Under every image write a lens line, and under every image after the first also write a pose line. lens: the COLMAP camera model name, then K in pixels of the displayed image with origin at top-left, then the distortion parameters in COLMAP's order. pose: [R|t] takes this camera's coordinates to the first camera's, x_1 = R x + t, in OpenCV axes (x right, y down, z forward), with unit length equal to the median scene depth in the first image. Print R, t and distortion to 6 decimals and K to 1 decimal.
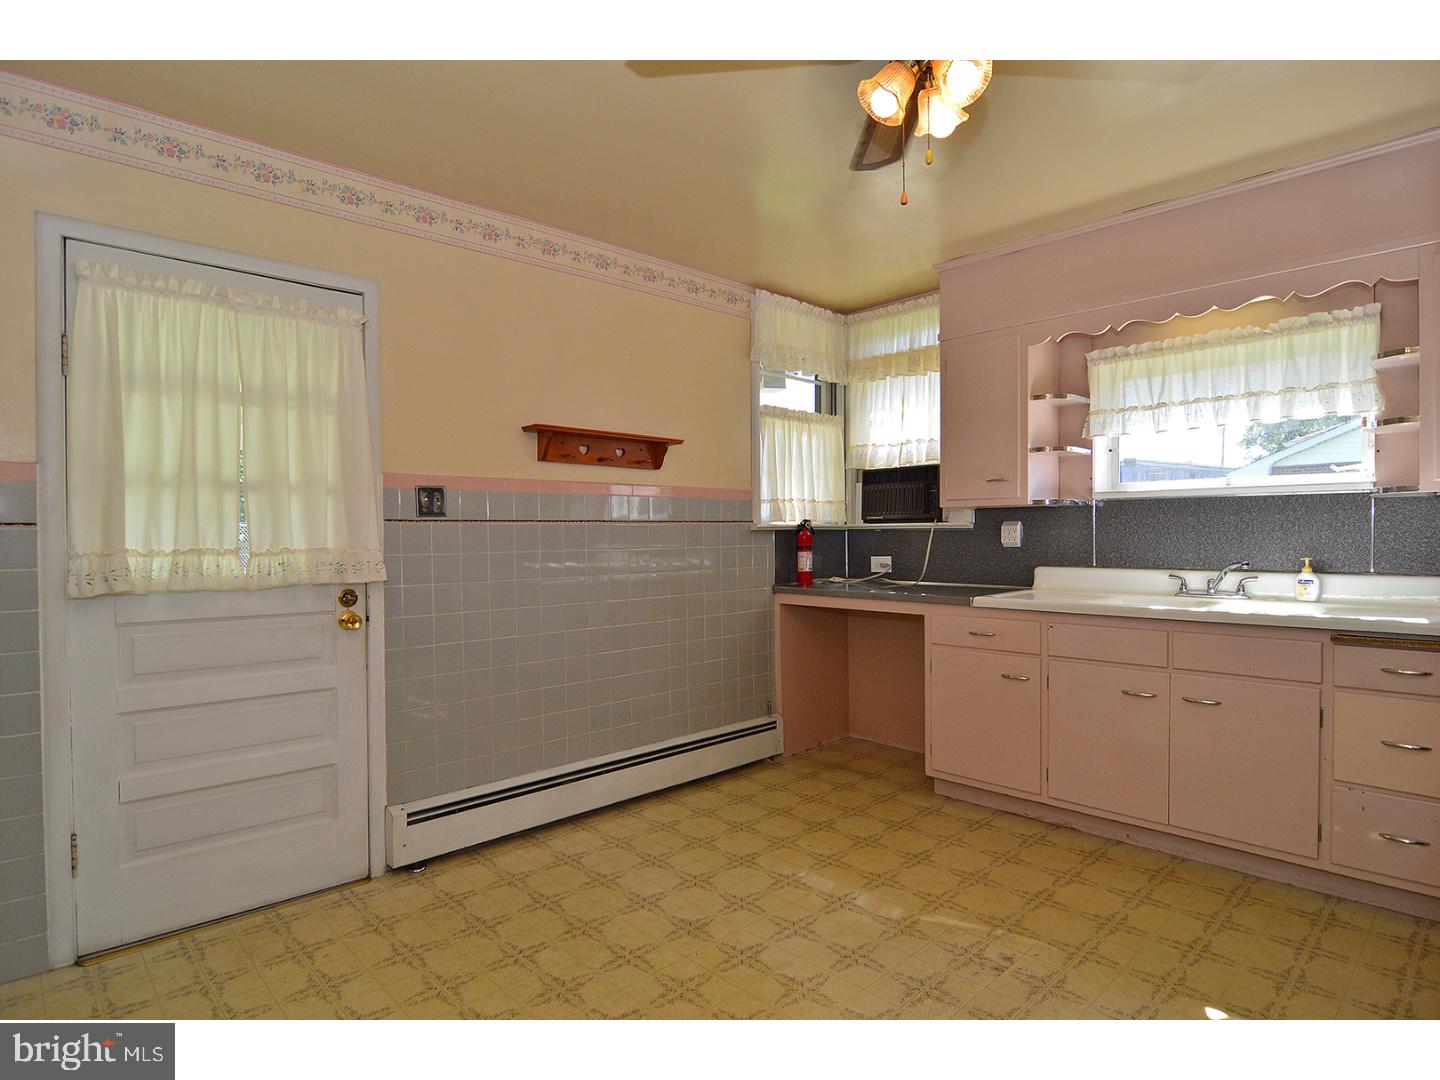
lens RADIAL K [[799.6, 0, 729.2], [0, 799.6, 536.6], [0, 0, 1]] dist [-0.010238, -0.001924]
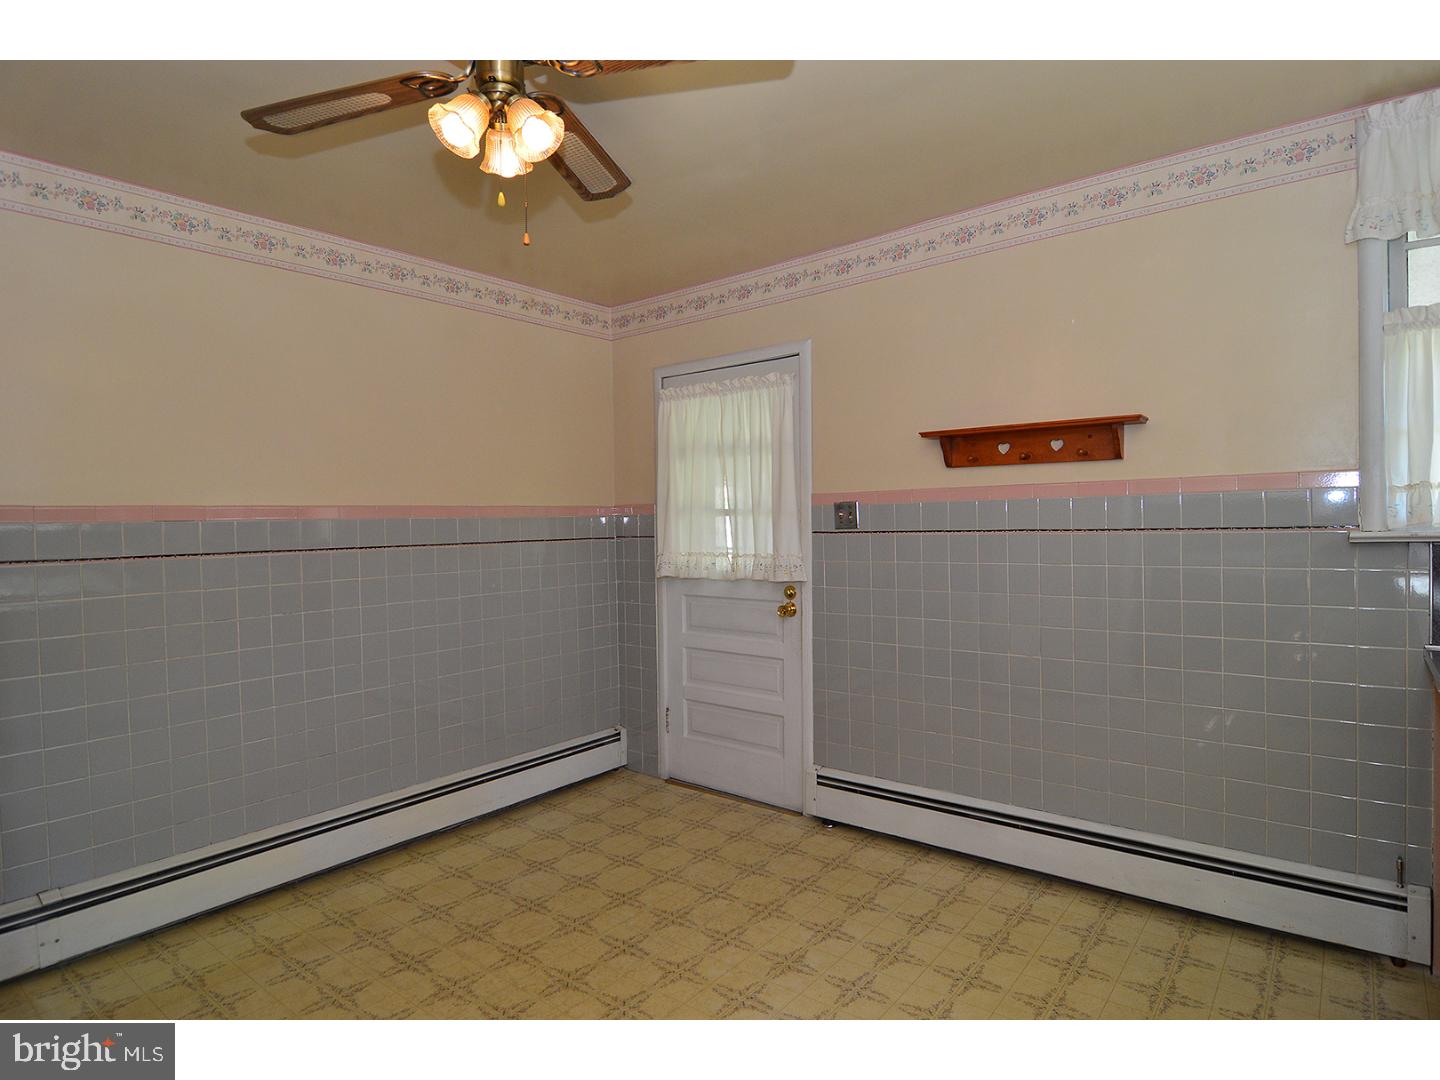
lens RADIAL K [[799.6, 0, 729.2], [0, 799.6, 536.6], [0, 0, 1]] dist [-0.010238, -0.001924]
pose [[0.116703, 0.008109, -0.993134, 0.781450], [0.003234, 0.999958, 0.008545, -0.025456], [0.993162, -0.004209, 0.116672, 0.722968]]
